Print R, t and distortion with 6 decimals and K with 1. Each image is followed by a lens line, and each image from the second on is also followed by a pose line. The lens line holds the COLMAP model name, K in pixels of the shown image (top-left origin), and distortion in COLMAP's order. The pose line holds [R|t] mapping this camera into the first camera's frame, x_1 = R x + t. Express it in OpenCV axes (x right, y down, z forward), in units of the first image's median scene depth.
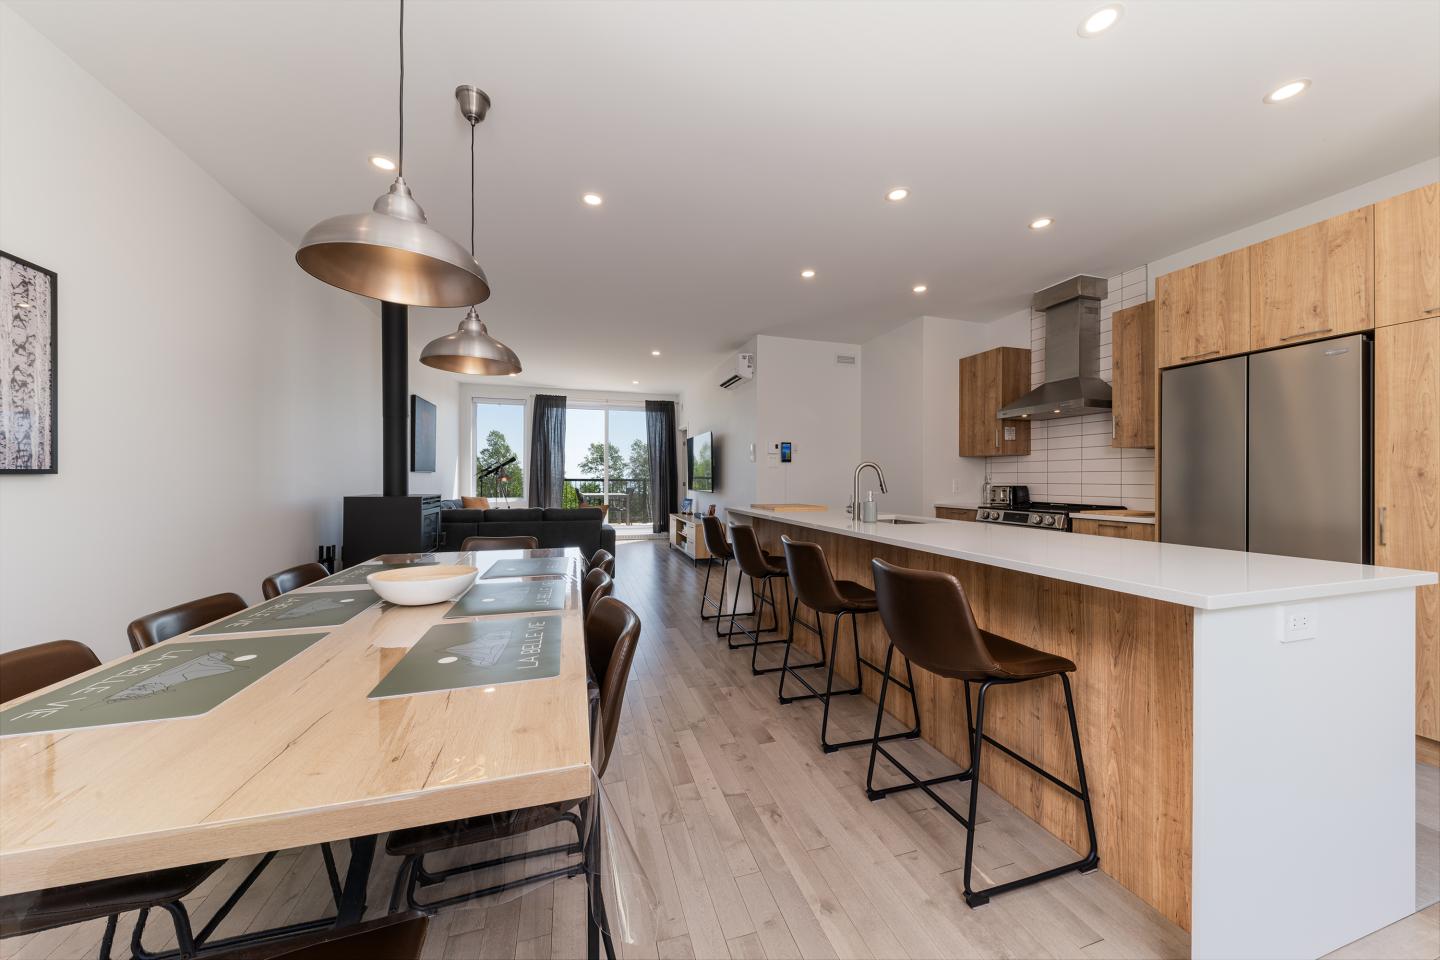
lens RADIAL K [[490.5, 0, 719.5], [0, 490.5, 479.3], [0, 0, 1]] dist [0.016990, -0.006128]
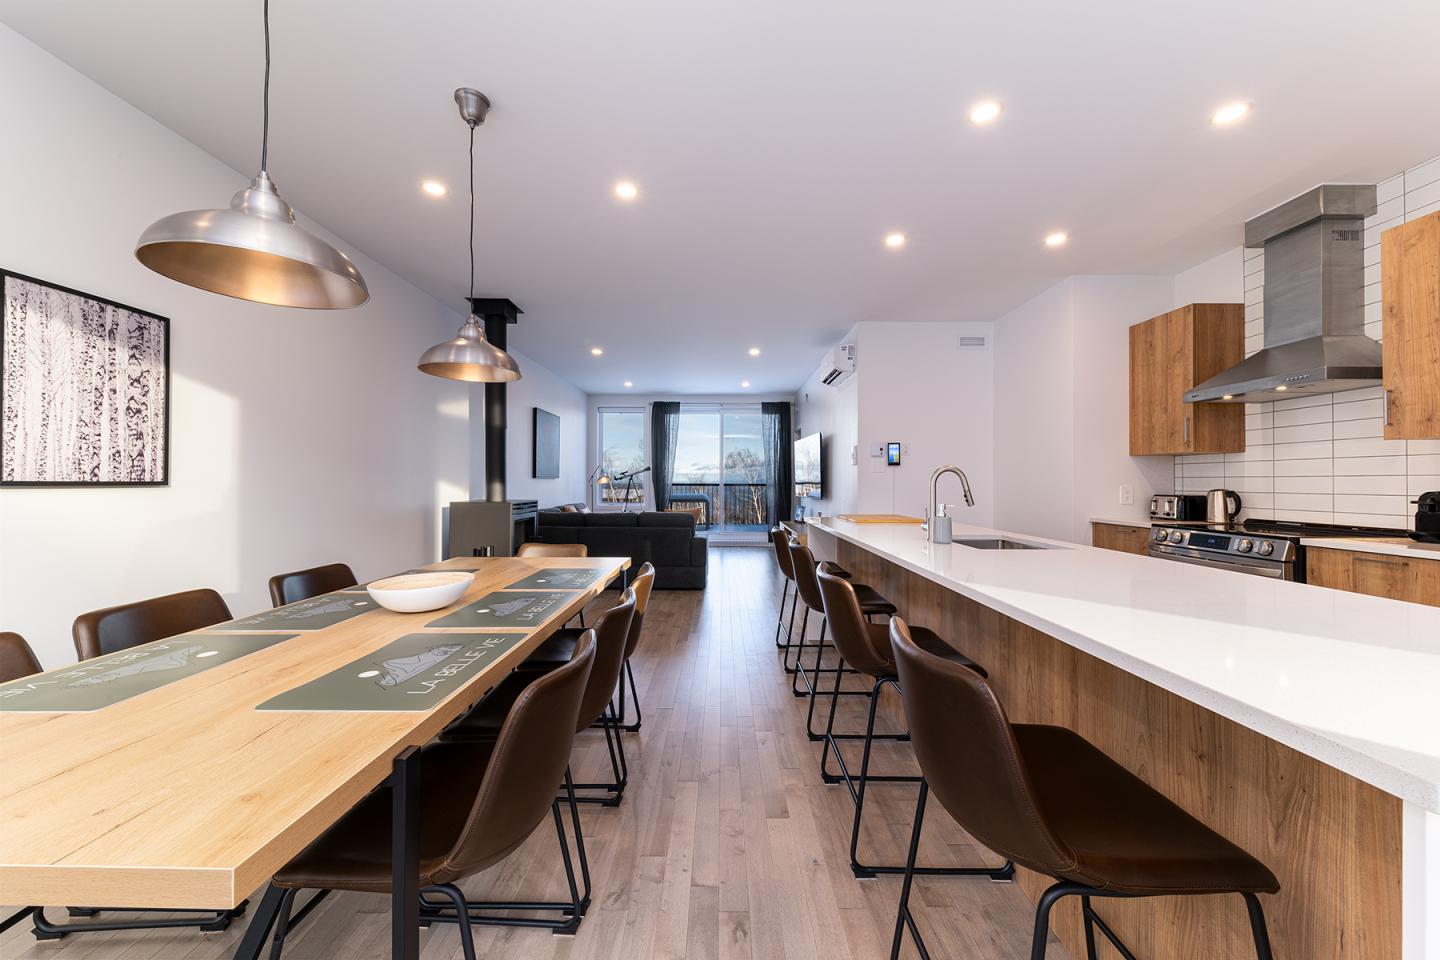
lens RADIAL K [[497.5, 0, 719.0], [0, 497.5, 478.3], [0, 0, 1]] dist [0.012665, -0.004574]
pose [[0.956149, -0.003298, -0.292861, 0.152937], [0.000706, 0.999960, -0.008958, -0.007723], [0.292879, 0.008359, 0.956113, 0.117209]]
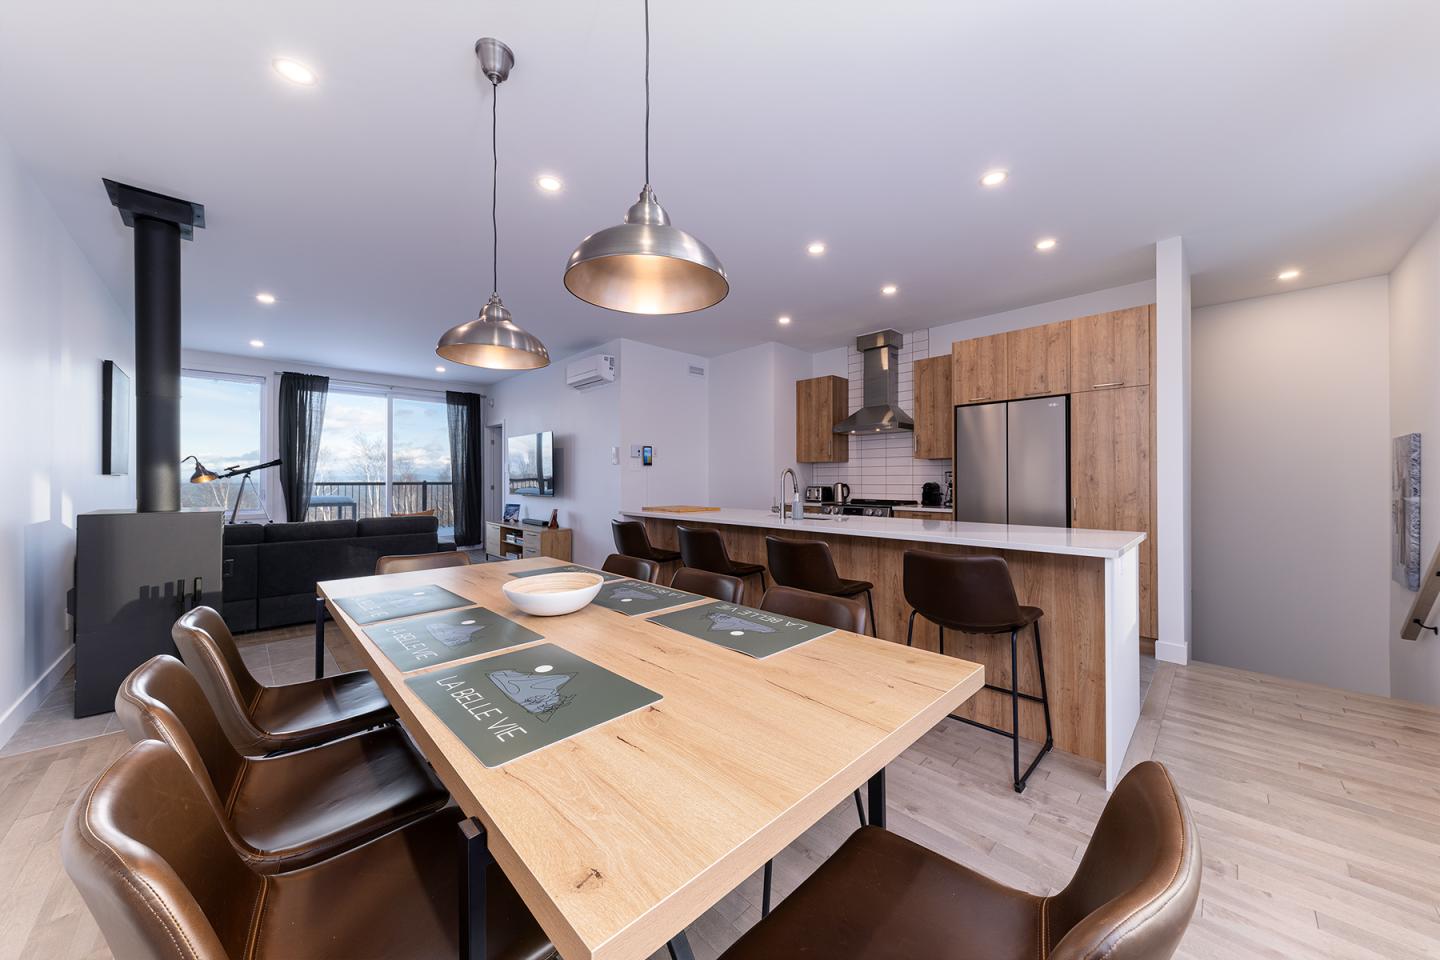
lens RADIAL K [[497.5, 0, 719.0], [0, 497.5, 478.3], [0, 0, 1]] dist [0.012665, -0.004574]
pose [[0.887961, -0.002902, 0.459910, -0.328372], [0.004524, 0.999987, -0.002425, -0.007750], [-0.459897, 0.004234, 0.887962, 0.017751]]
